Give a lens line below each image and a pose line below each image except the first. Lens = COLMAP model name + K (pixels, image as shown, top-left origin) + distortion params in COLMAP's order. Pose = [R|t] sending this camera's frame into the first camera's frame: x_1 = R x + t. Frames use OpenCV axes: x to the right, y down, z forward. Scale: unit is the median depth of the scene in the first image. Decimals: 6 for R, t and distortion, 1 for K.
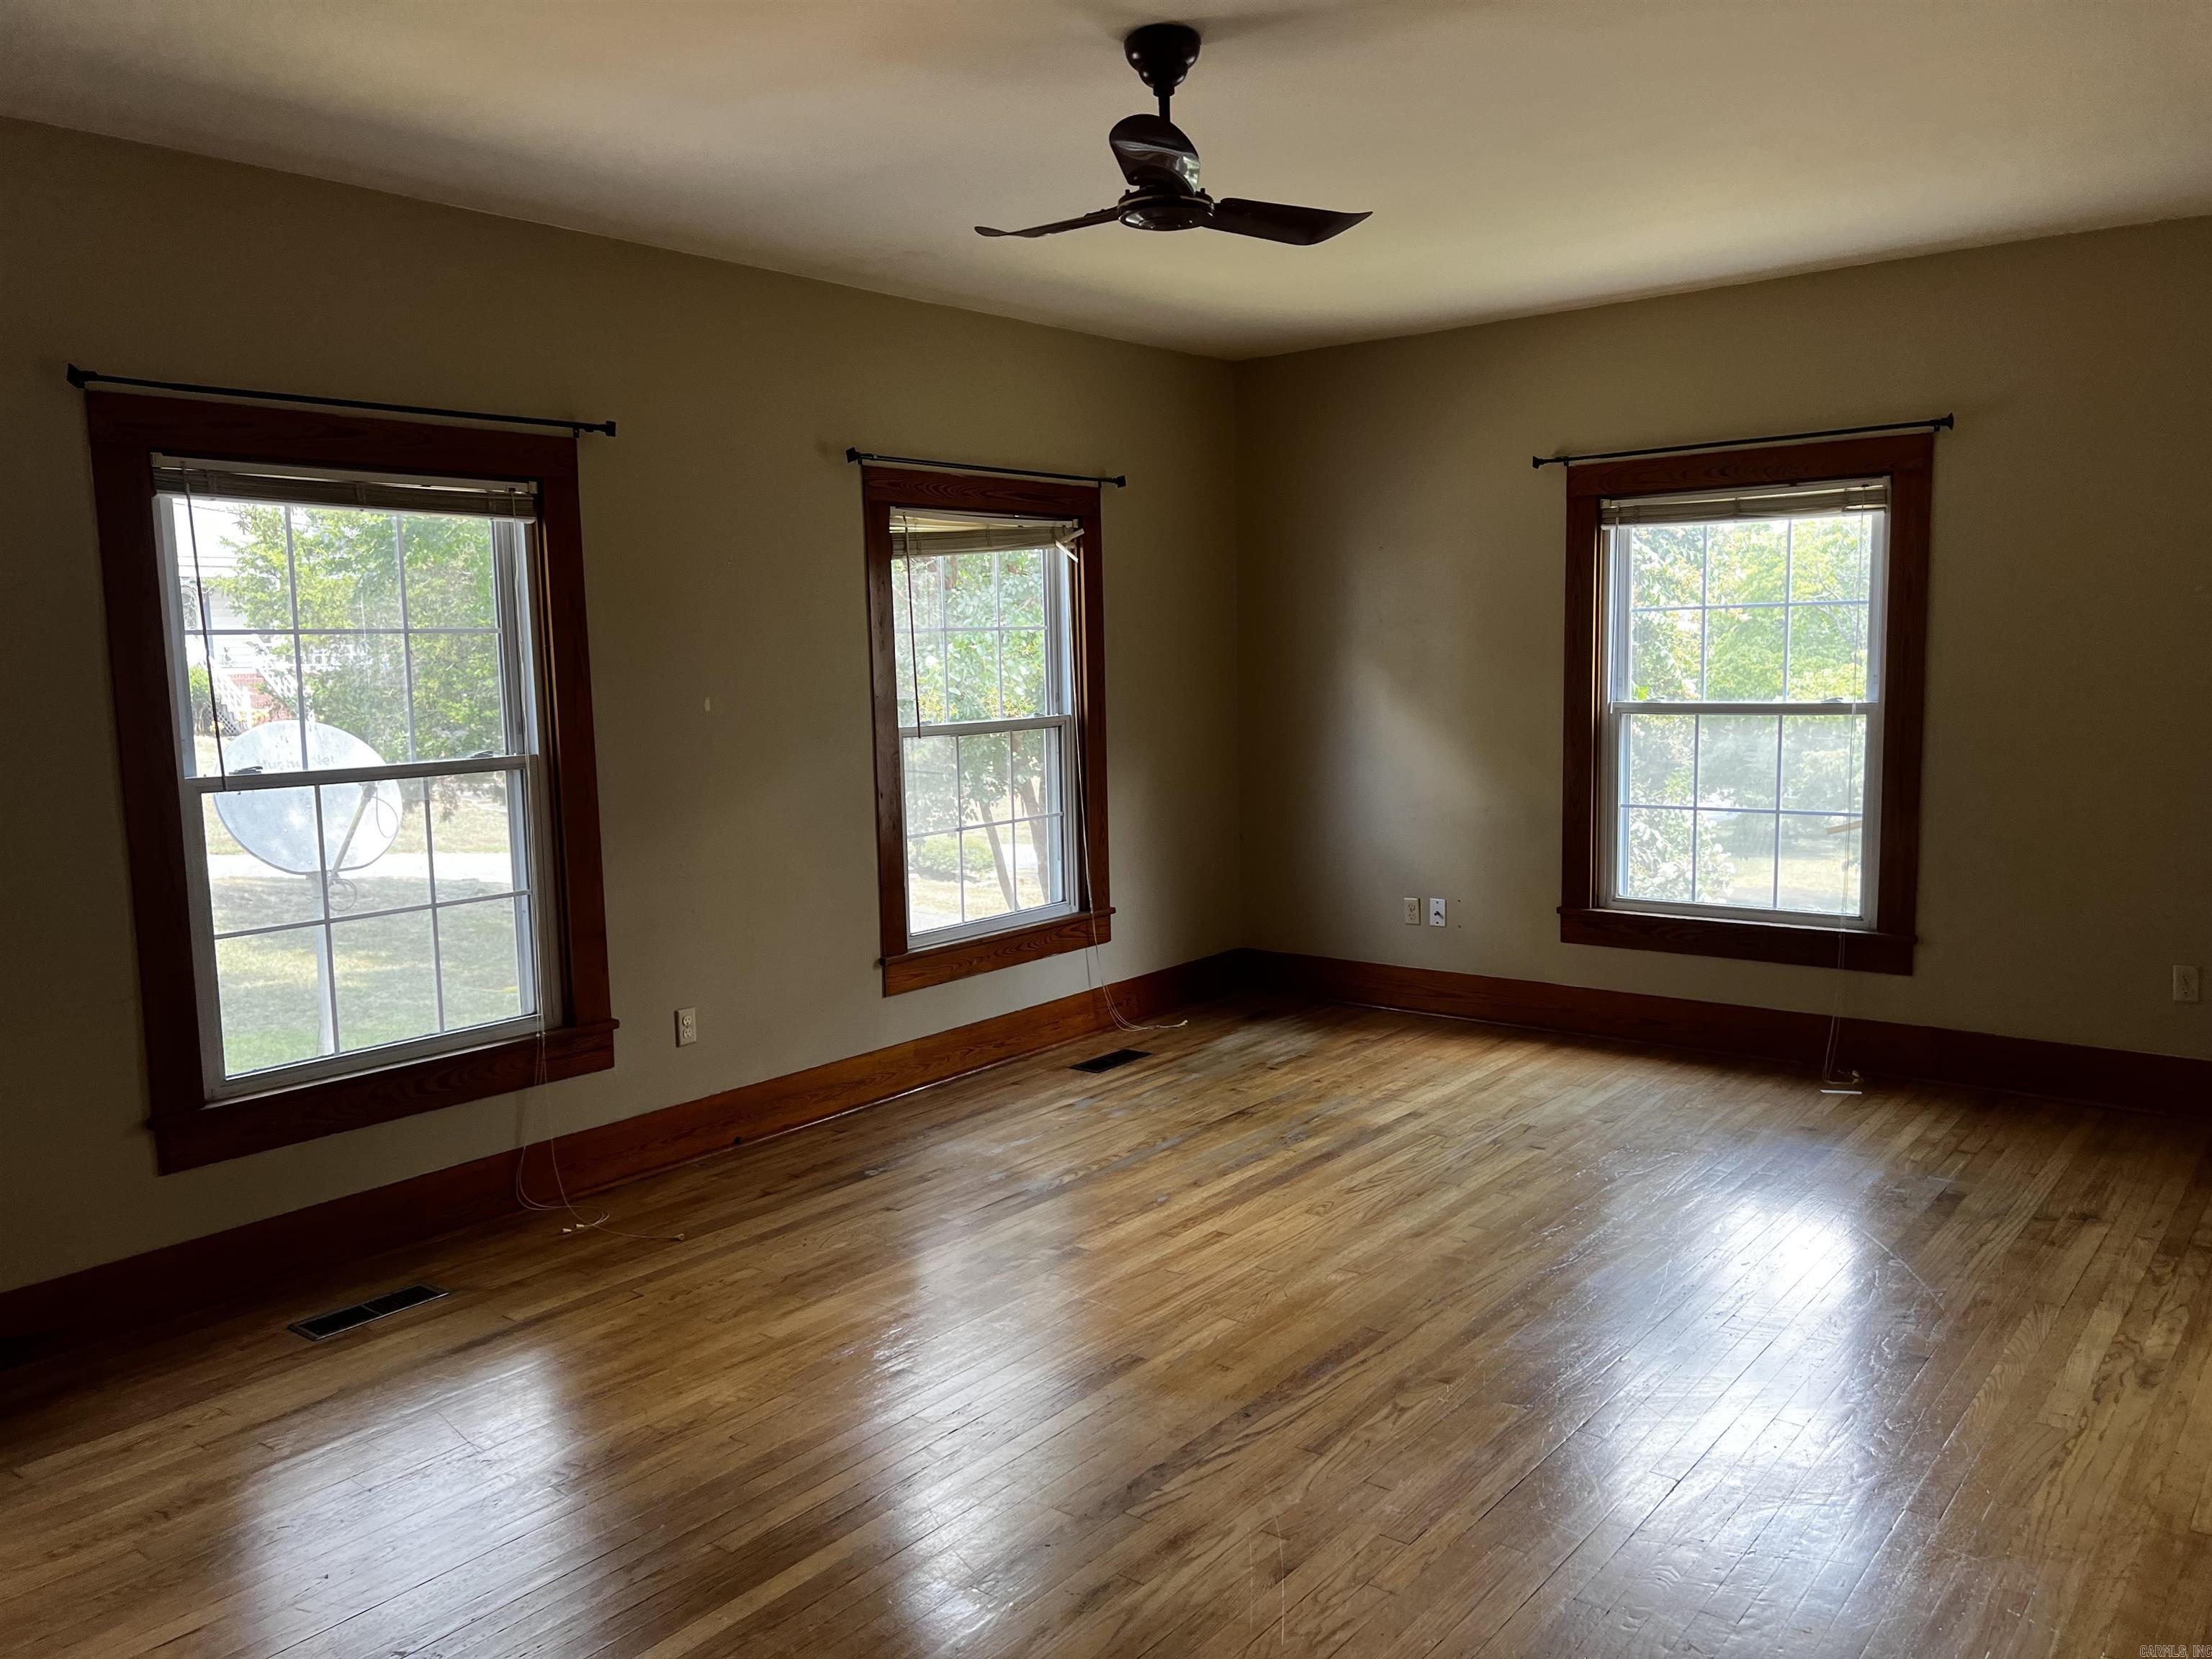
lens RADIAL K [[1669.4, 0, 1097.0], [0, 1669.4, 833.0], [0, 0, 1]] dist [0.053426, -0.062677]
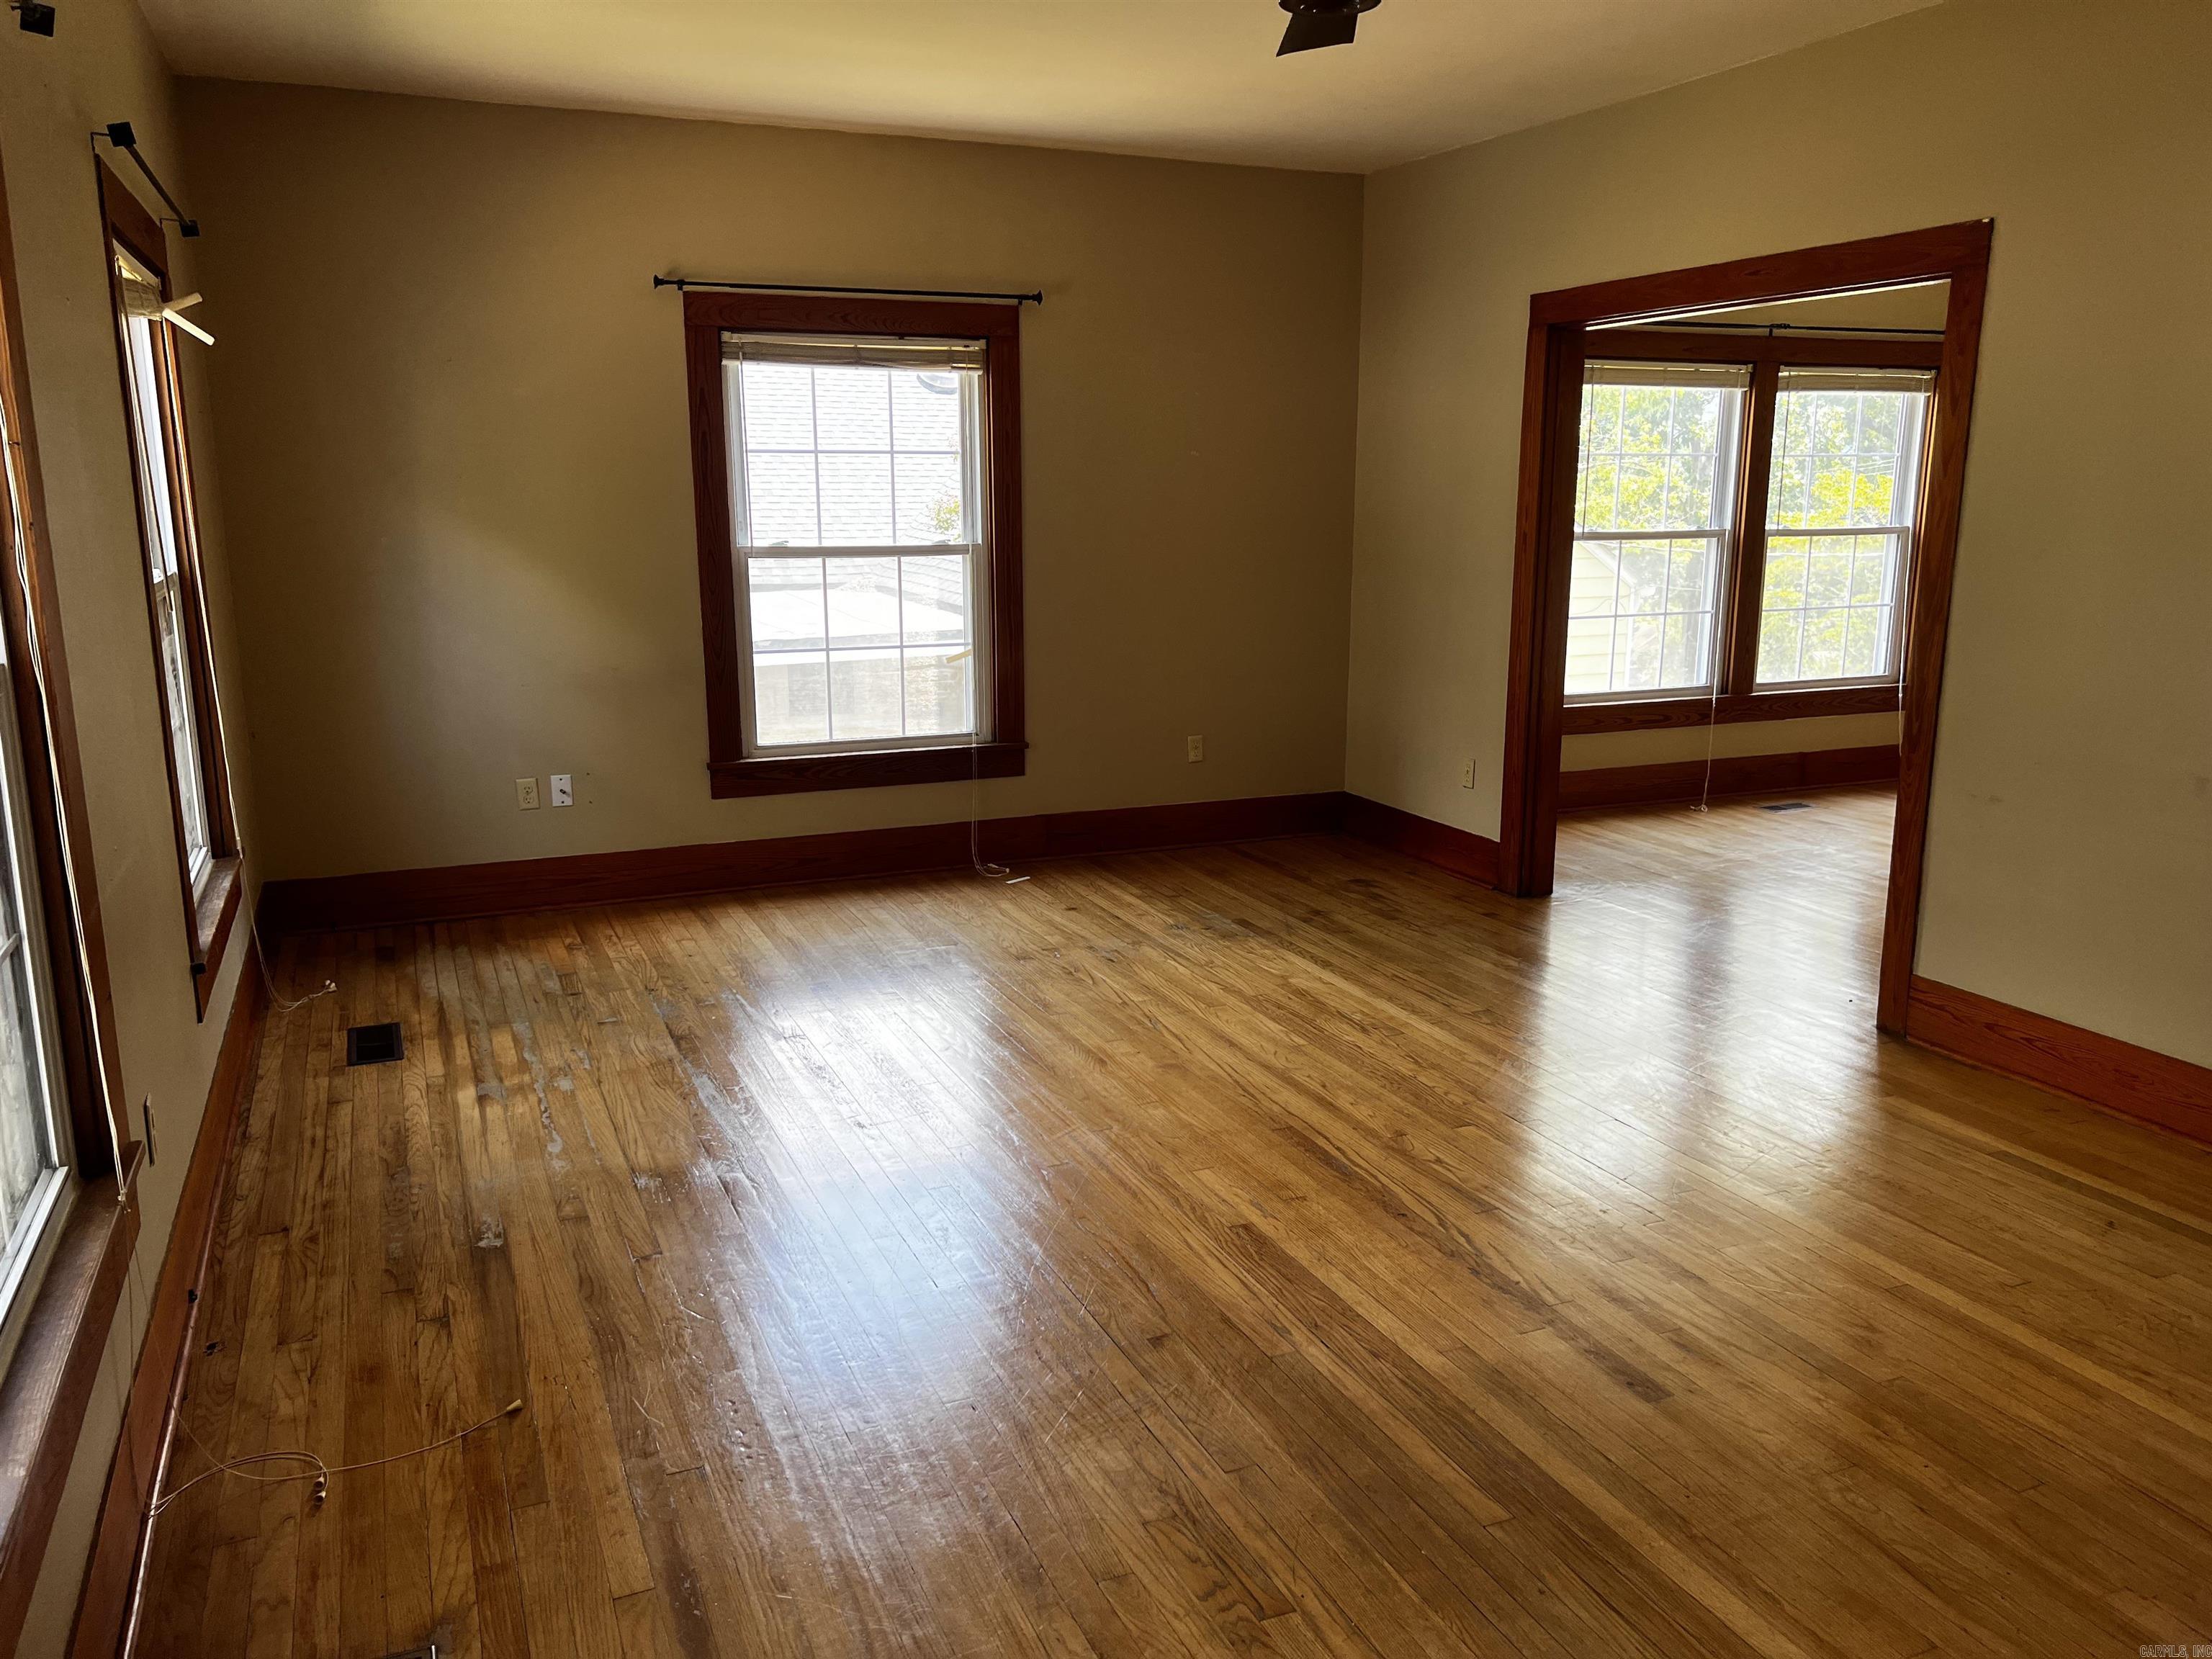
lens RADIAL K [[1669.4, 0, 1111.7], [0, 1669.4, 820.9], [0, 0, 1]] dist [0.053426, -0.062677]
pose [[0.456652, -0.155588, 0.875935, -0.521391], [0.091933, 0.987570, 0.127490, -0.027422], [-0.884883, 0.022309, 0.465279, 0.398944]]
